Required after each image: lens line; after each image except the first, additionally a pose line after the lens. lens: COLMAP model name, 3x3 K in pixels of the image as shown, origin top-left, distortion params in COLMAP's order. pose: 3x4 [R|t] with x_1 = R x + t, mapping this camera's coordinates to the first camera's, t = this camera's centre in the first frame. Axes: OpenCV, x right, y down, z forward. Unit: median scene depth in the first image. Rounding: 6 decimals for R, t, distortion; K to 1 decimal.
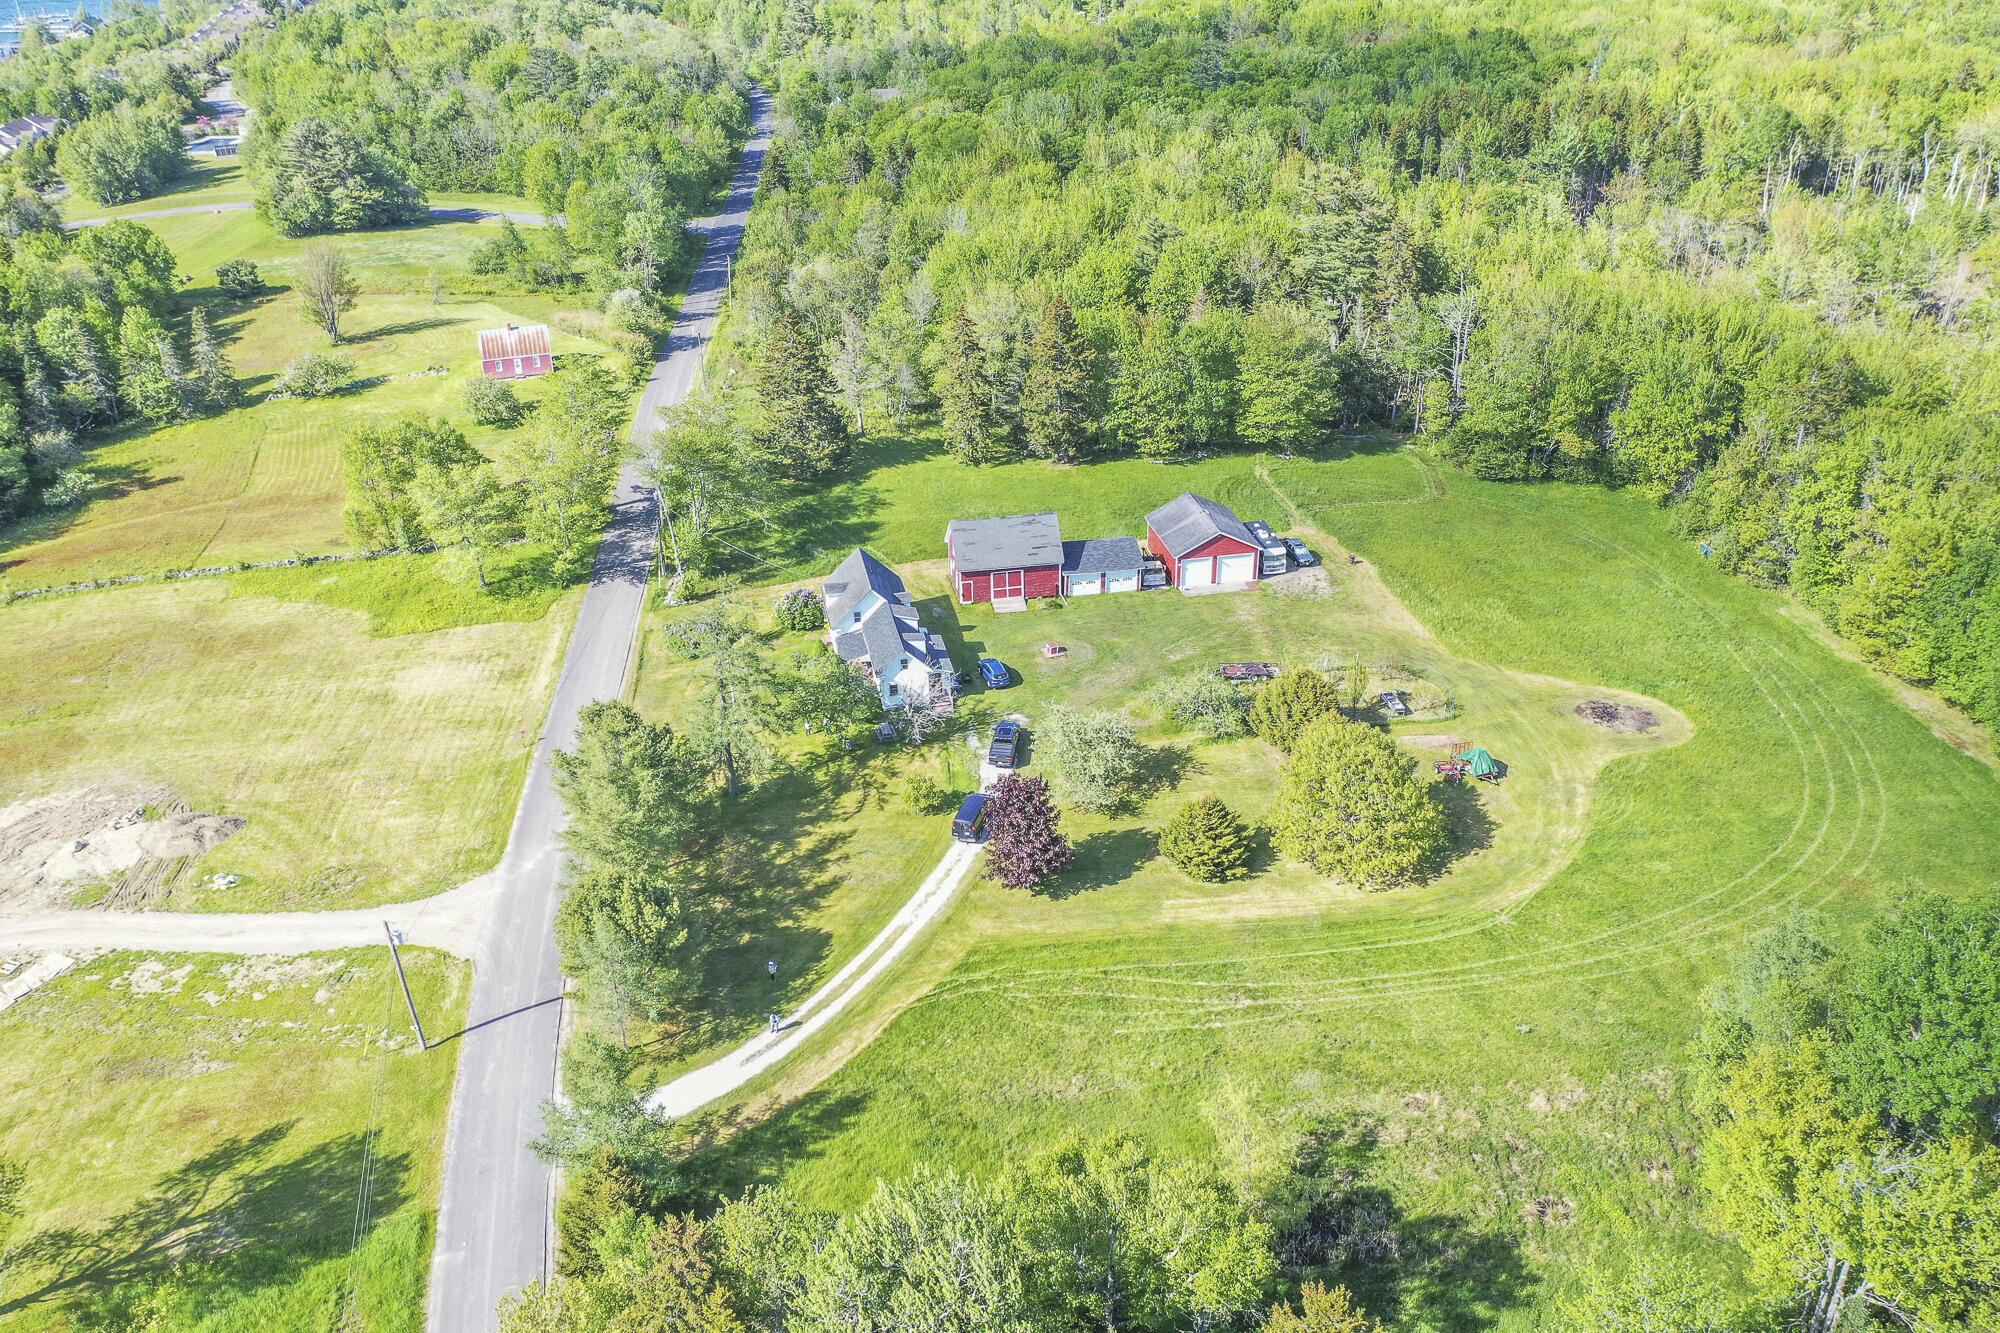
lens RADIAL K [[1605.6, 0, 1000.0], [0, 1605.6, 666.5], [0, 0, 1]] dist [0.010782, -0.008489]
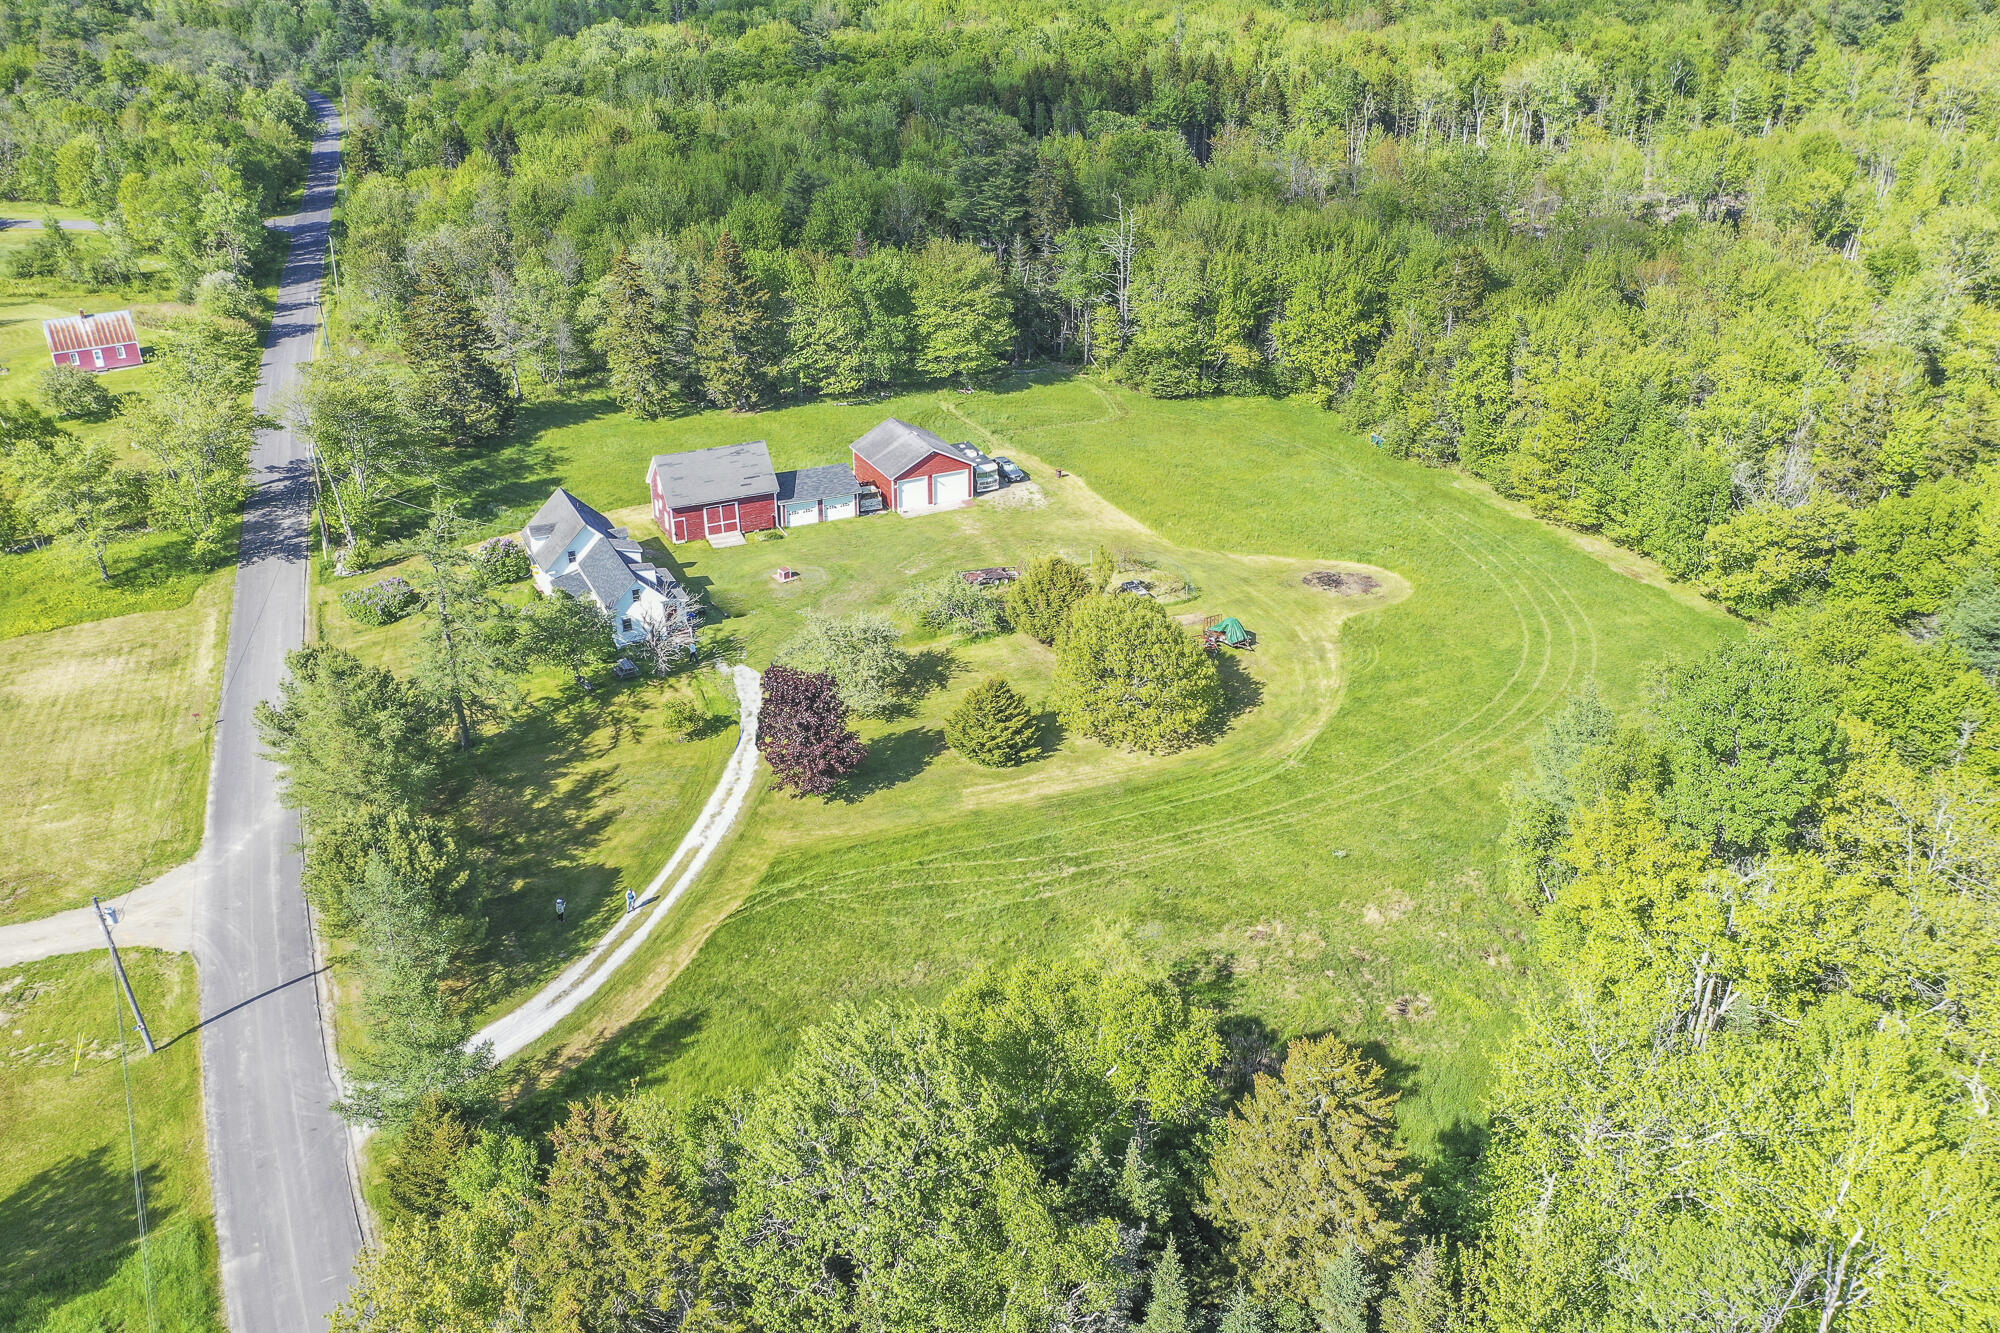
lens RADIAL K [[1605.6, 0, 1000.0], [0, 1605.6, 666.5], [0, 0, 1]] dist [0.010782, -0.008489]
pose [[0.964628, -0.105293, 0.241676, -0.077434], [0.111483, 0.993693, -0.012043, 0.066851], [-0.238883, 0.038560, 0.970282, 0.046910]]
